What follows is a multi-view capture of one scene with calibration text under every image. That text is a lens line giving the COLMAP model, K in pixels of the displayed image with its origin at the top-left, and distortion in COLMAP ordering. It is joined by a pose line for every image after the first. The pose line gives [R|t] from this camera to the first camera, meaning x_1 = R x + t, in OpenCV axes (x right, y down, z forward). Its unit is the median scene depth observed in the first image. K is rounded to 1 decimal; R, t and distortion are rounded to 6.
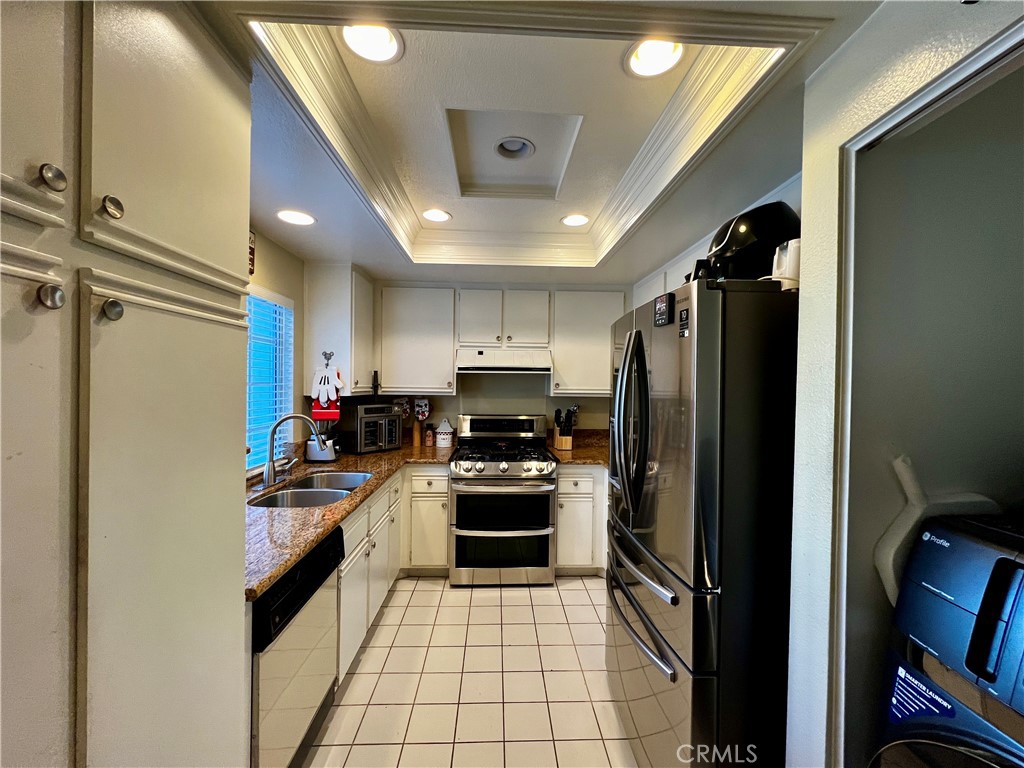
lens RADIAL K [[412.0, 0, 514.3], [0, 412.0, 384.8], [0, 0, 1]] dist [0.000628, 0.000028]
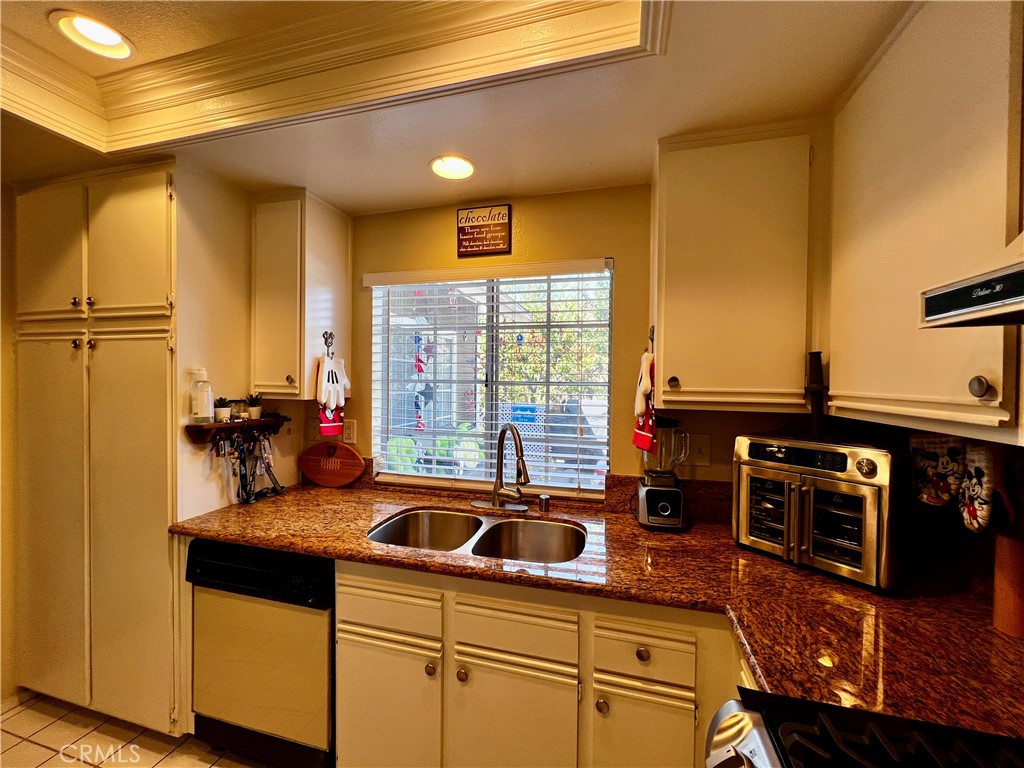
lens RADIAL K [[412.0, 0, 513.1], [0, 412.0, 384.6], [0, 0, 1]] dist [0.000628, 0.000028]
pose [[-0.292588, 0.001879, -0.956237, 0.134954], [-0.010196, 0.999935, 0.005085, -0.003391], [0.956184, 0.011237, -0.292549, 1.122905]]
